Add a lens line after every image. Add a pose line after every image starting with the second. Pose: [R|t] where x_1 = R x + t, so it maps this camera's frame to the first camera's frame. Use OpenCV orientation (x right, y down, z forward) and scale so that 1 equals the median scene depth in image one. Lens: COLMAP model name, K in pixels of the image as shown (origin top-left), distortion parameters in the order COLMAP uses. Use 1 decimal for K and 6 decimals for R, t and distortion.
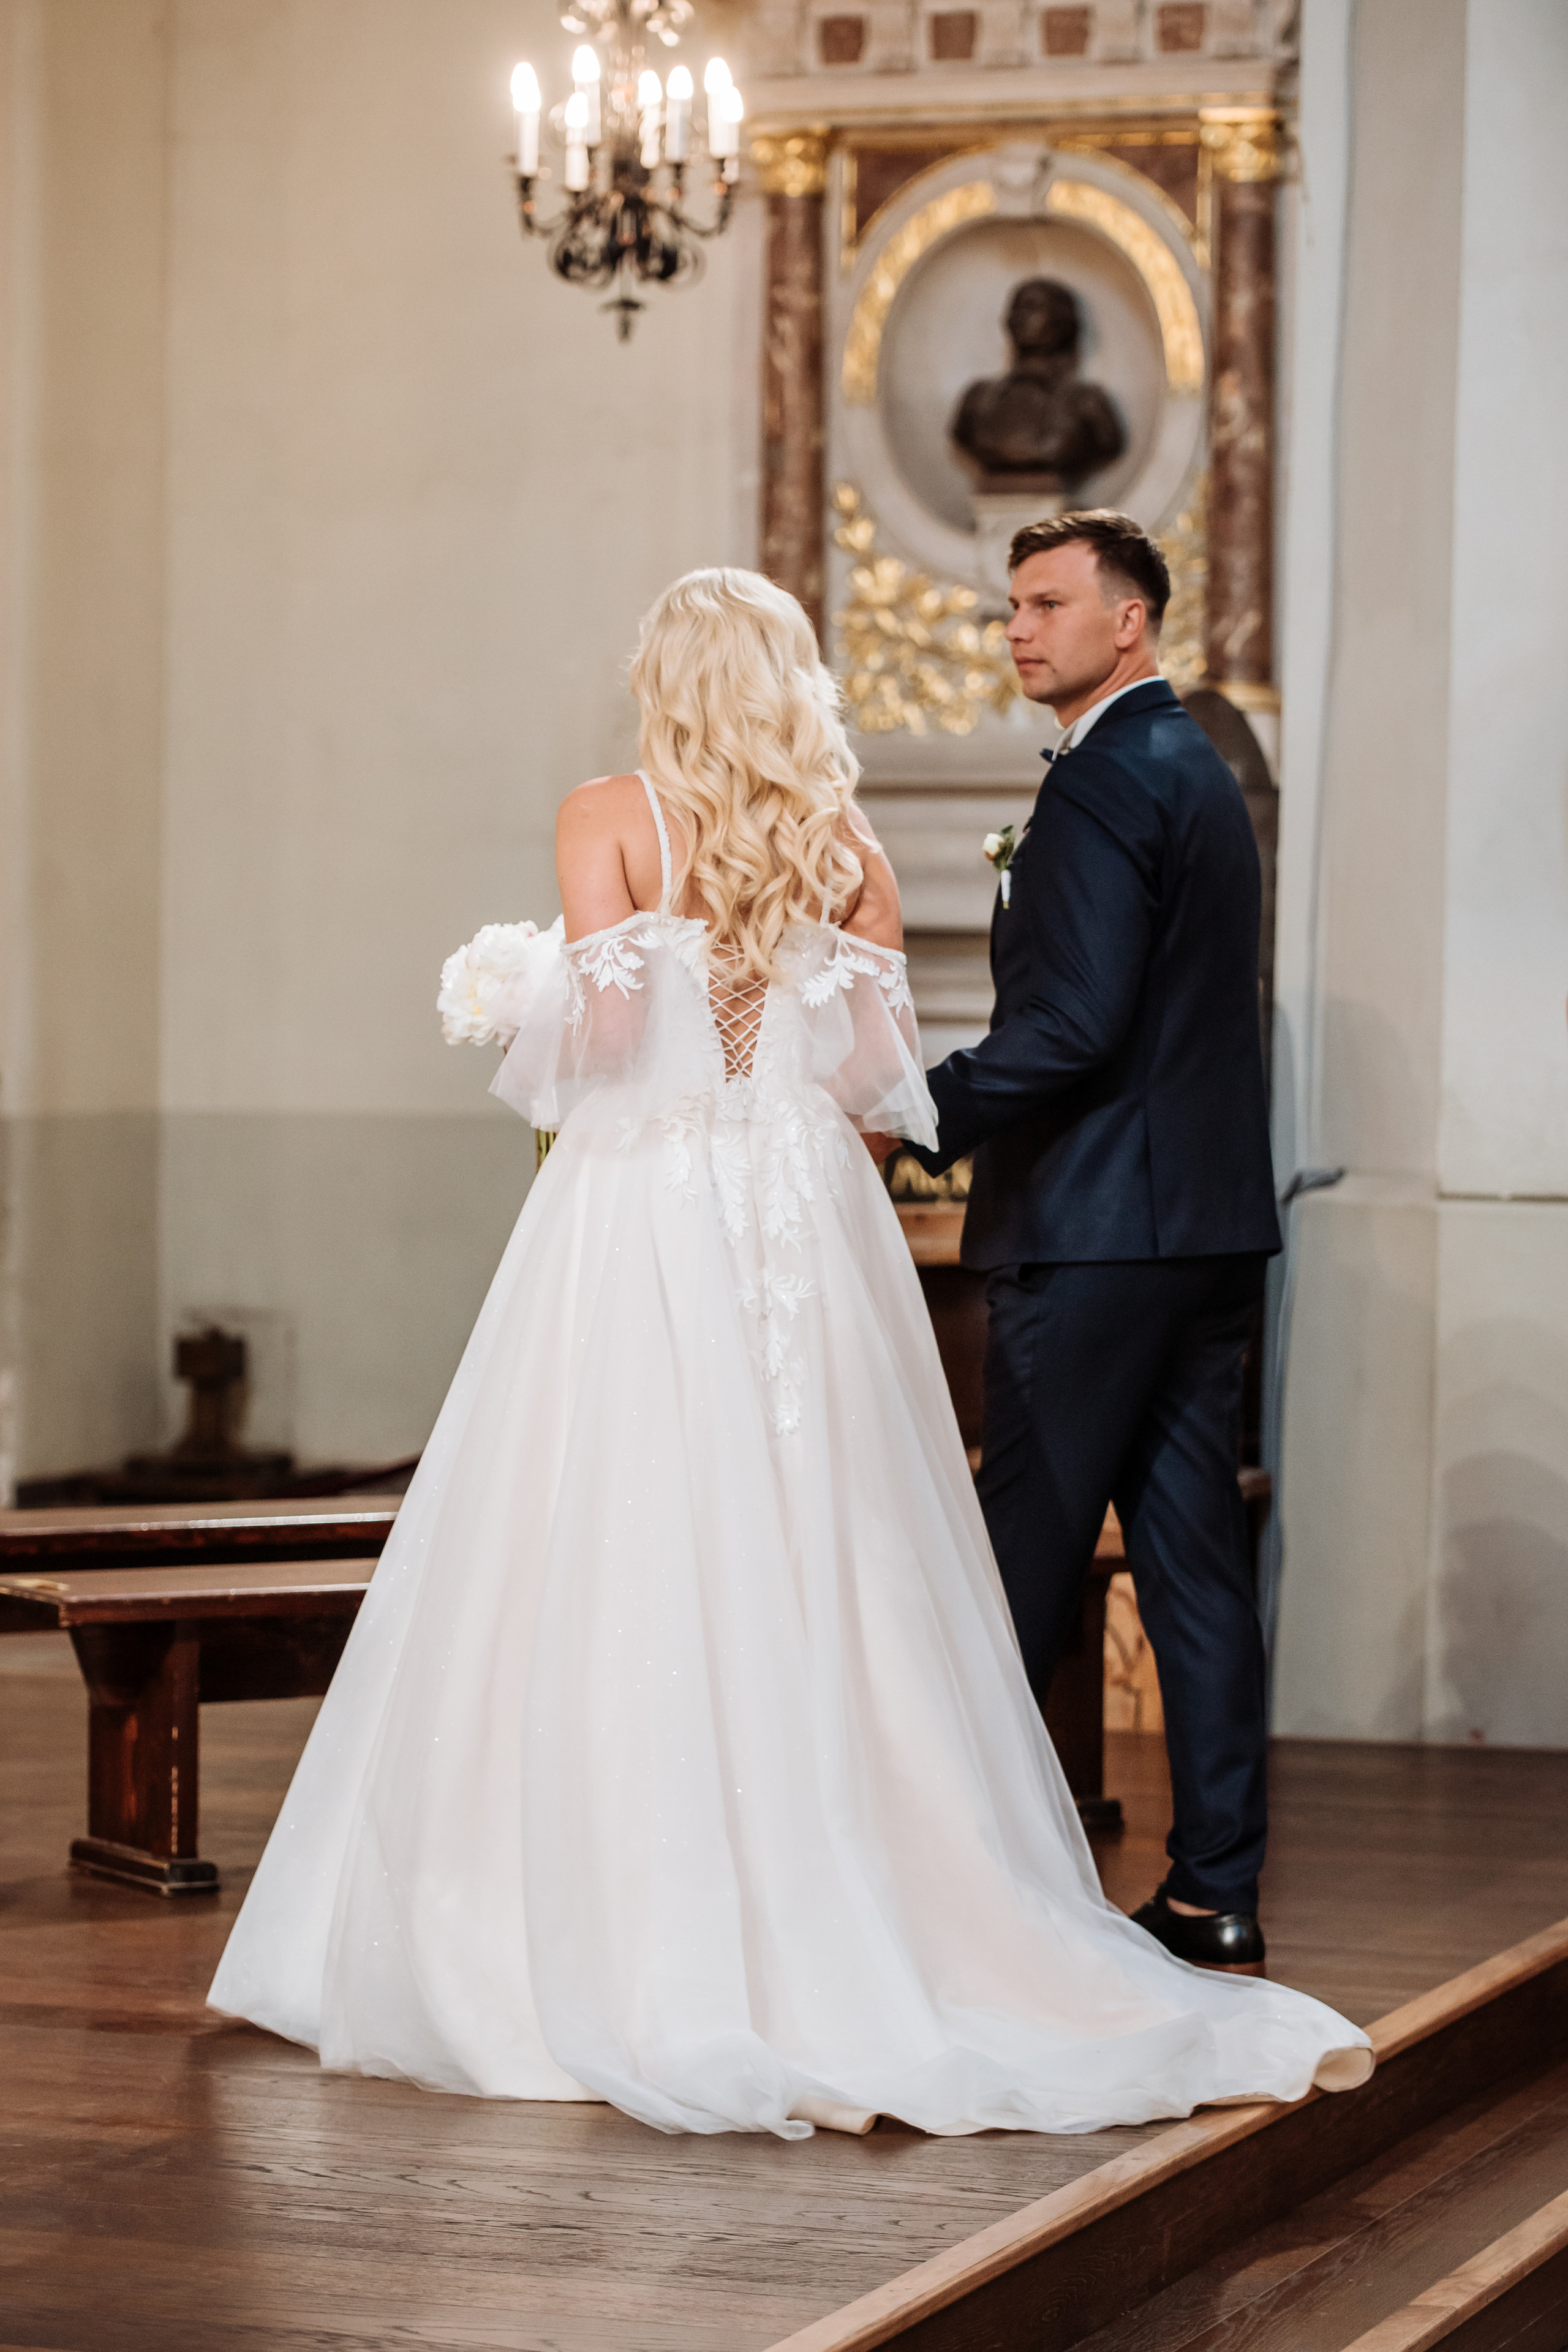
lens RADIAL K [[6281.9, 0, 784.0], [0, 6281.9, 1176.0], [0, 0, 1]] dist [0.038221, 0.875765]
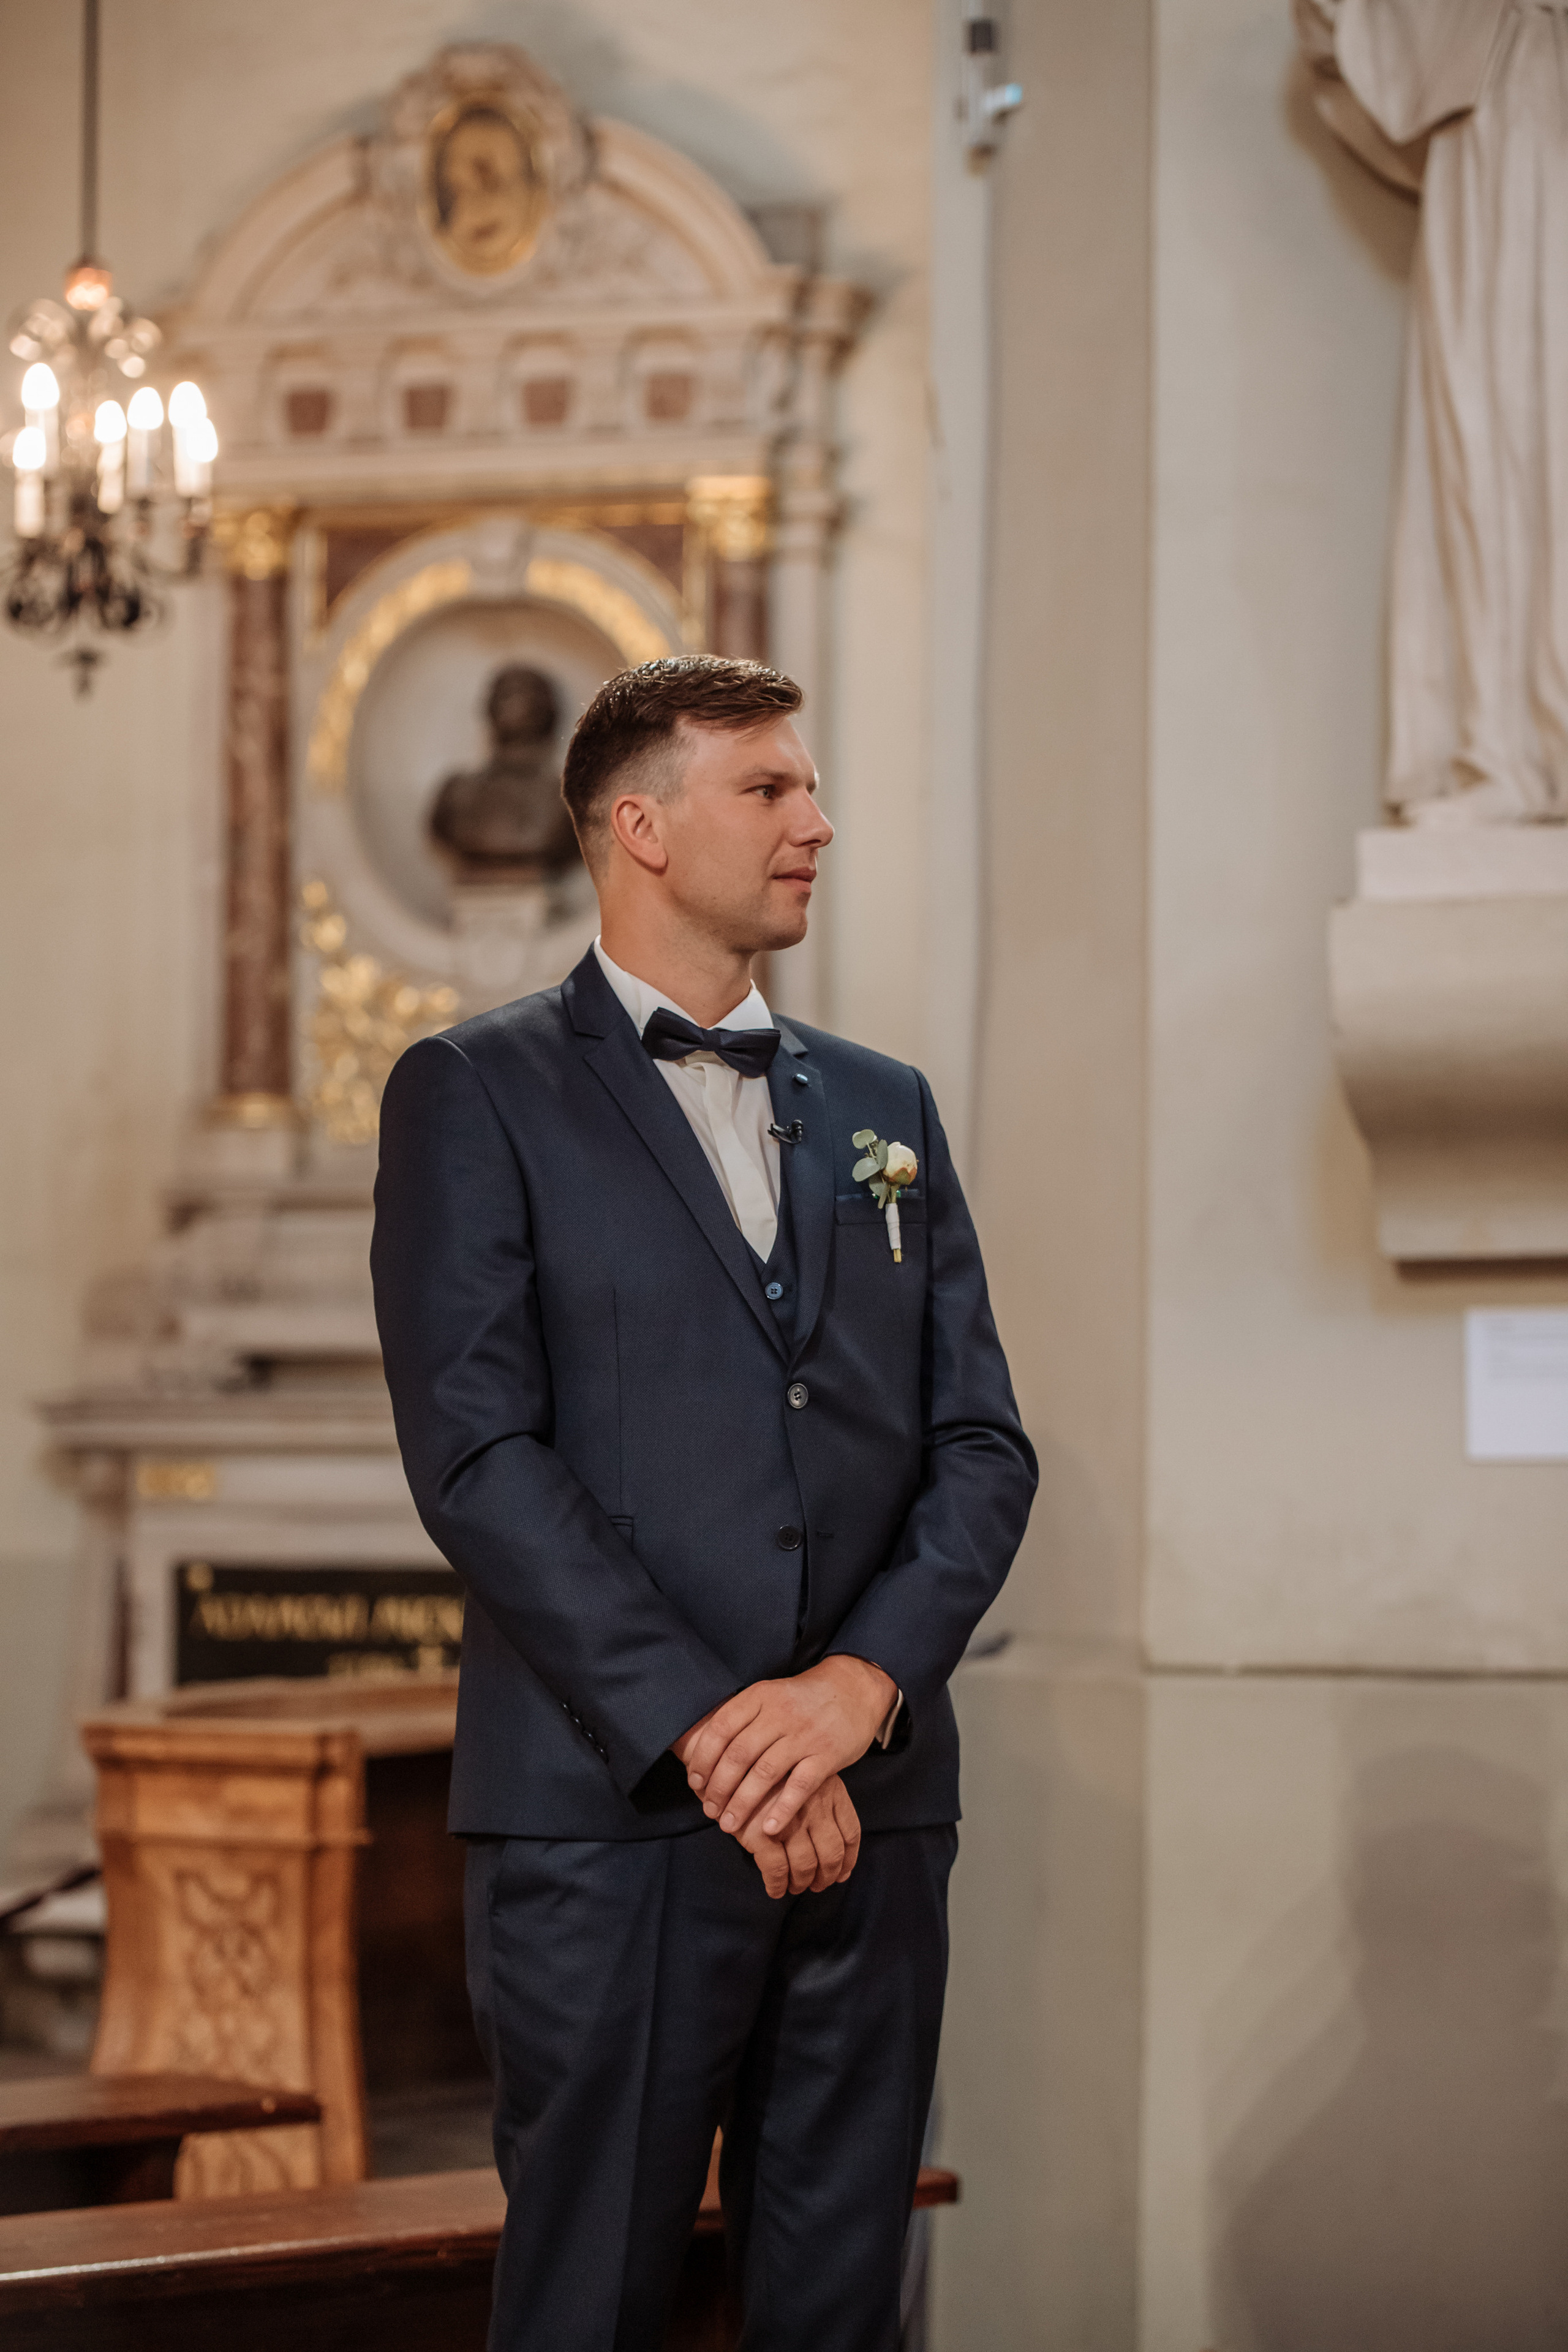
lens RADIAL K [[5285.8, 0, 784.0], [0, 5285.8, 1176.0], [0, 0, 1]] dist [-0.090992, -0.349744]
pose [[0.993575, -0.007200, 0.112947, -0.010032], [0.015667, 0.997116, -0.074252, -0.006470], [-0.112087, 0.075545, 0.990823, 0.219081]]
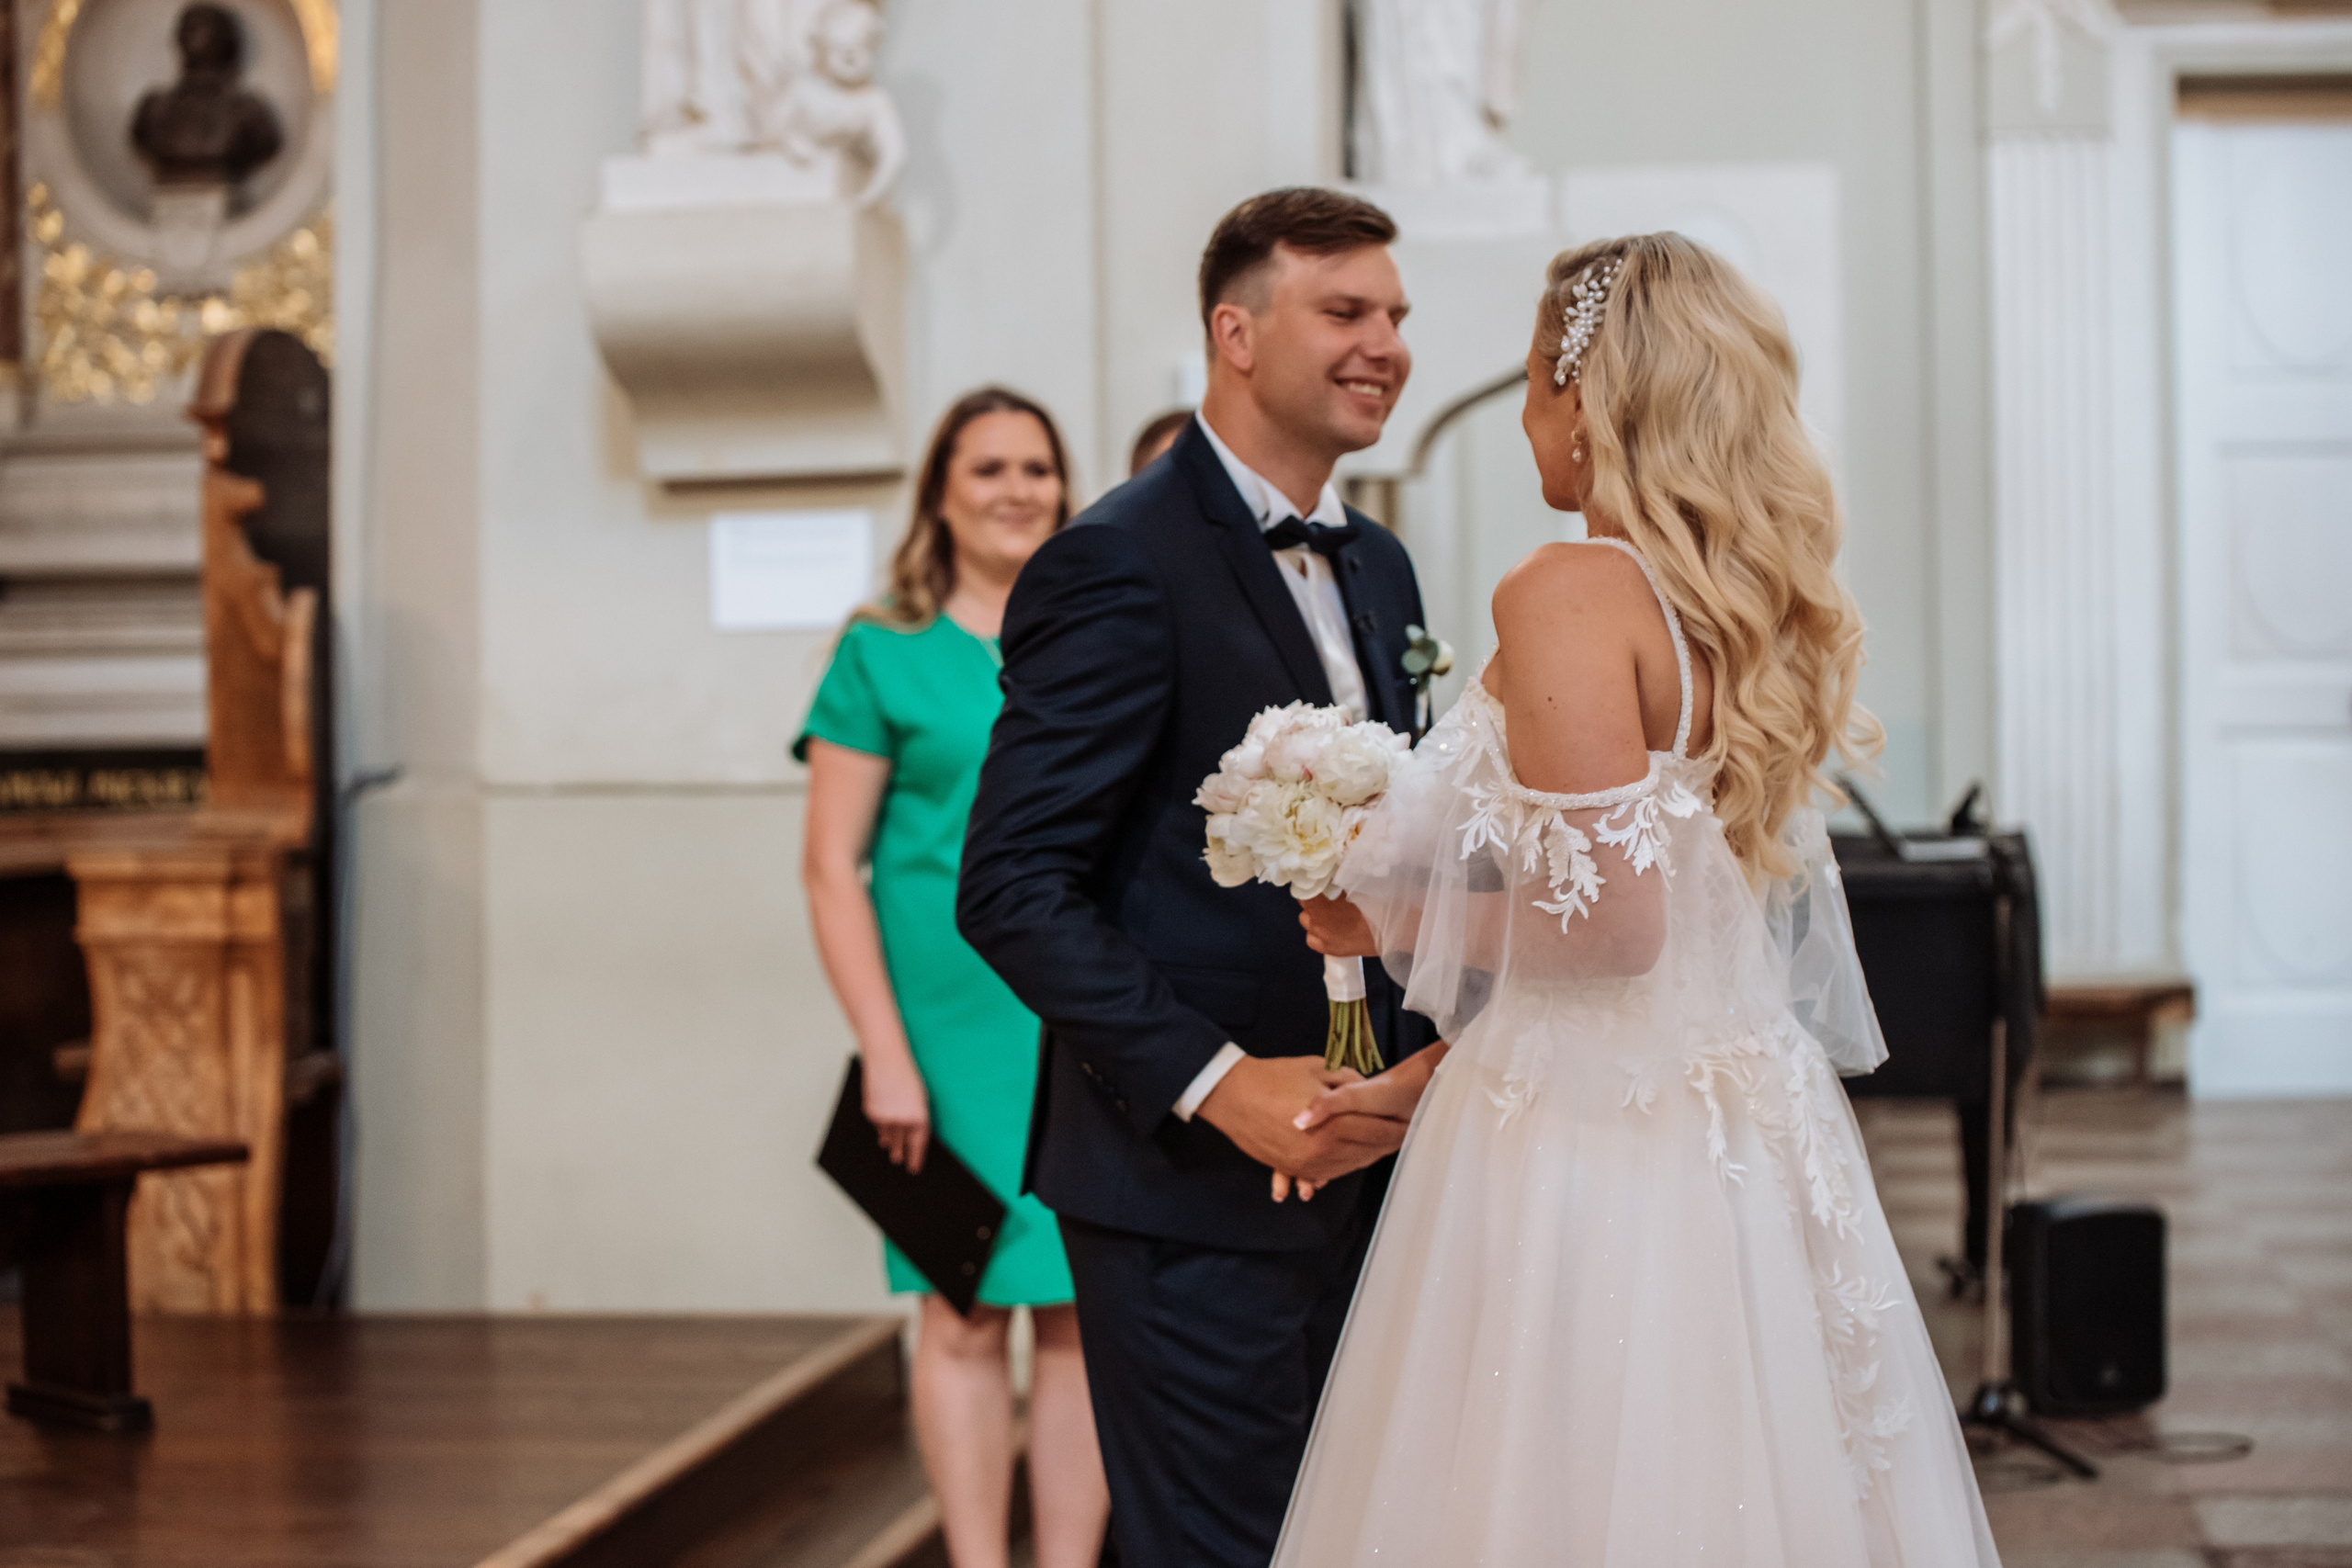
lens RADIAL K [[4770.3, 0, 1176.0], [0, 4770.3, 784.0], [0, 0, 1]] dist [0.032510, -1.570095]
pose [[0.978902, -0.032279, 0.201766, 0.035513], [0.032170, 0.999475, 0.003819, 0.001729], [-0.201784, 0.002752, 0.979426, 0.124340]]
